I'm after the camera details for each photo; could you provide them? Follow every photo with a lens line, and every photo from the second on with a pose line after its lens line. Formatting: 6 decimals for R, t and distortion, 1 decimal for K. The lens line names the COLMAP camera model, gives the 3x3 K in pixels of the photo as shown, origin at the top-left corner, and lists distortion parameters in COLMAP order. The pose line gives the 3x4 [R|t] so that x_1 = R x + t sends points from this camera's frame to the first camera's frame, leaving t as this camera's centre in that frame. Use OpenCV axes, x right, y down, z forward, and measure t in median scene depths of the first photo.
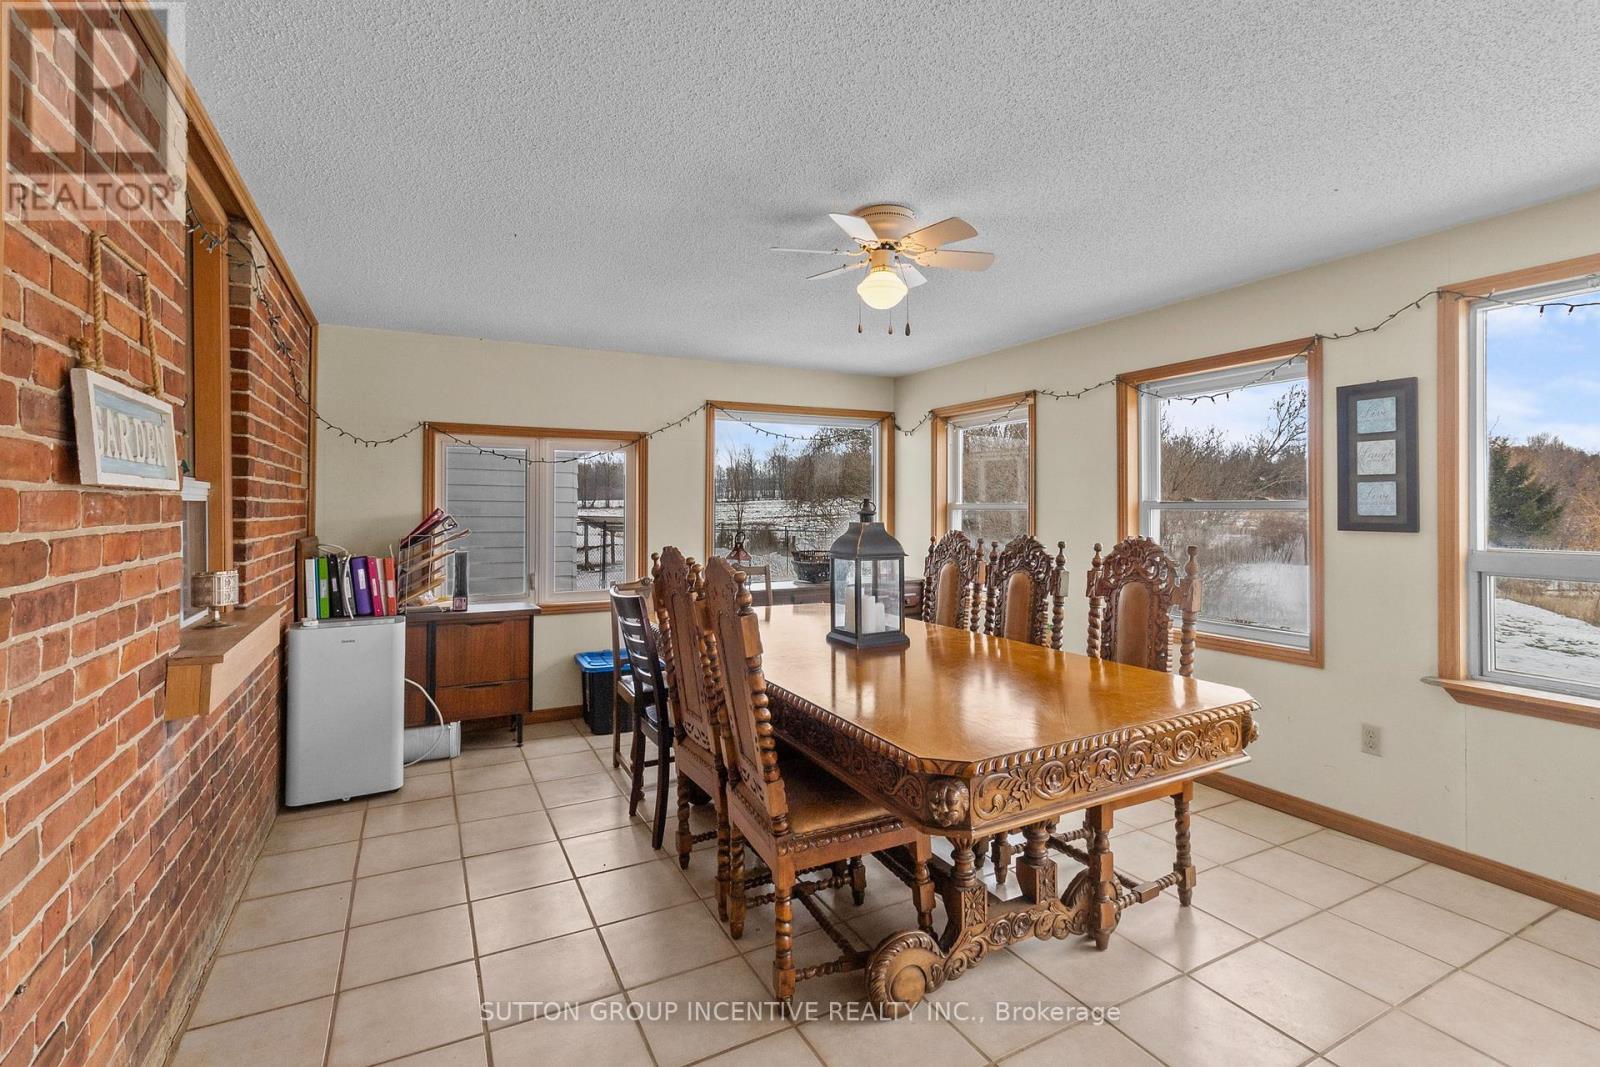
lens RADIAL K [[746.0, 0, 820.6], [0, 746.0, 512.0], [0, 0, 1]] dist [-0.006097, -0.000194]
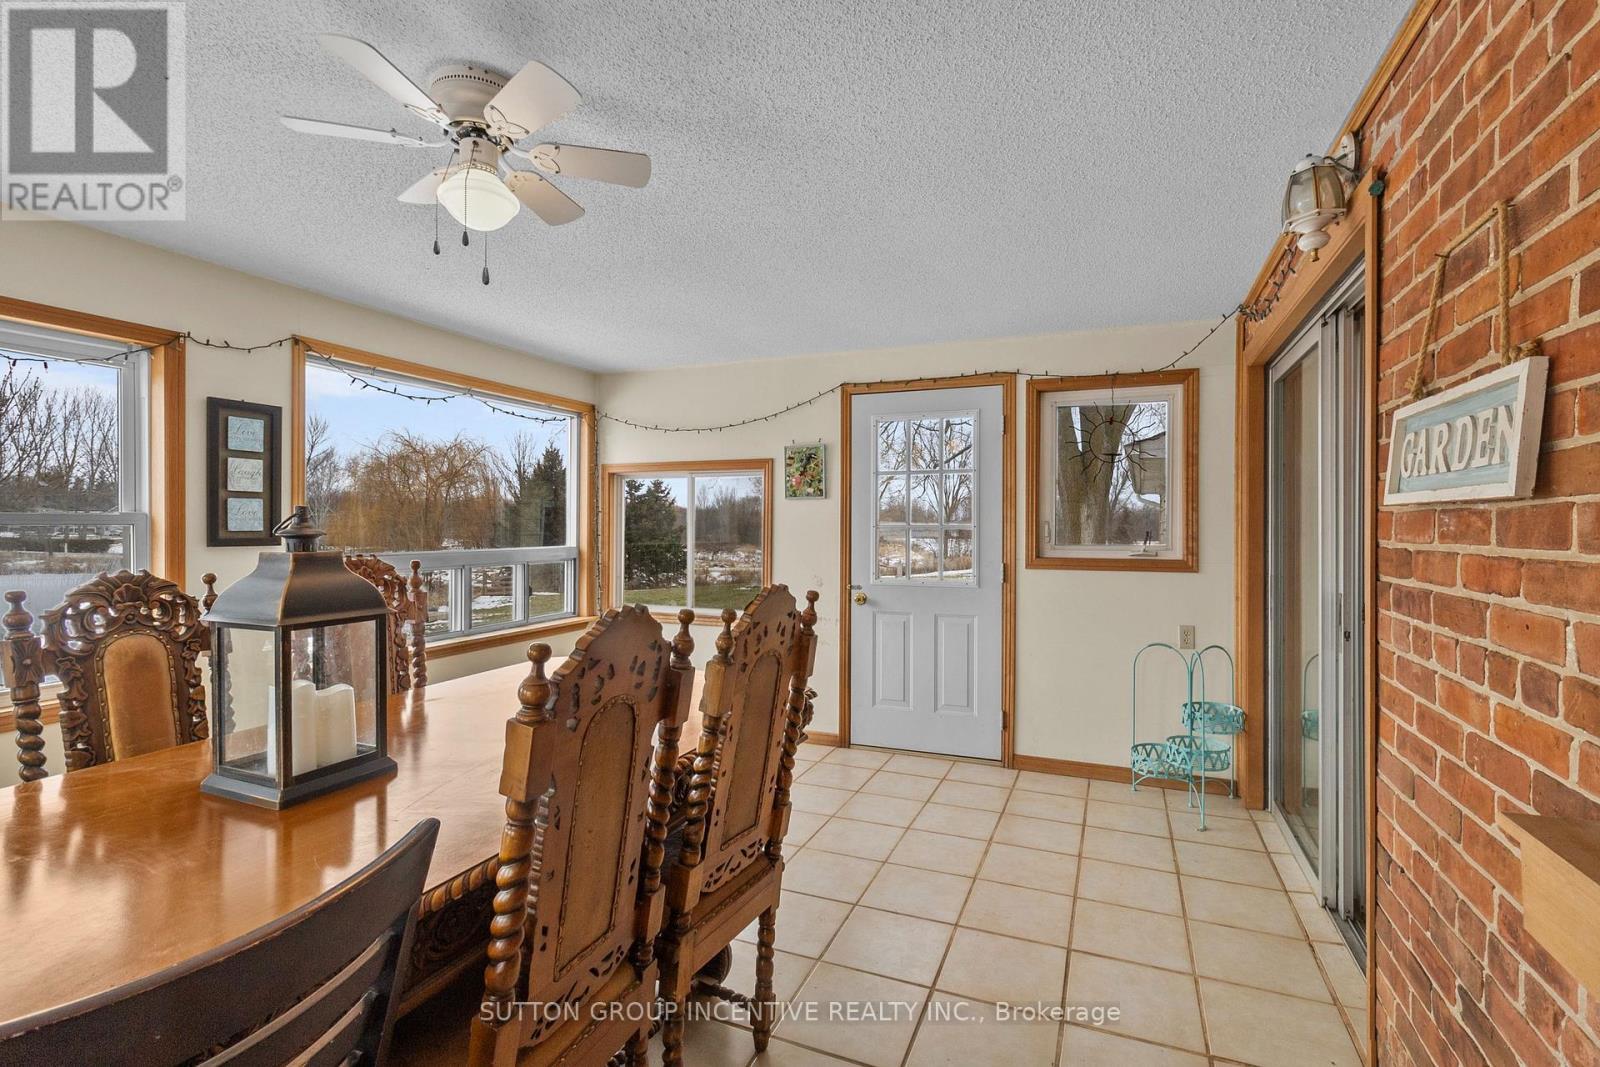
lens RADIAL K [[746.0, 0, 808.6], [0, 746.0, 526.1], [0, 0, 1]] dist [-0.006097, -0.000194]
pose [[-0.618976, -0.002124, 0.785407, -0.551864], [0.002949, 0.999983, 0.005029, -0.005156], [-0.785404, 0.005429, -0.618960, 1.026364]]
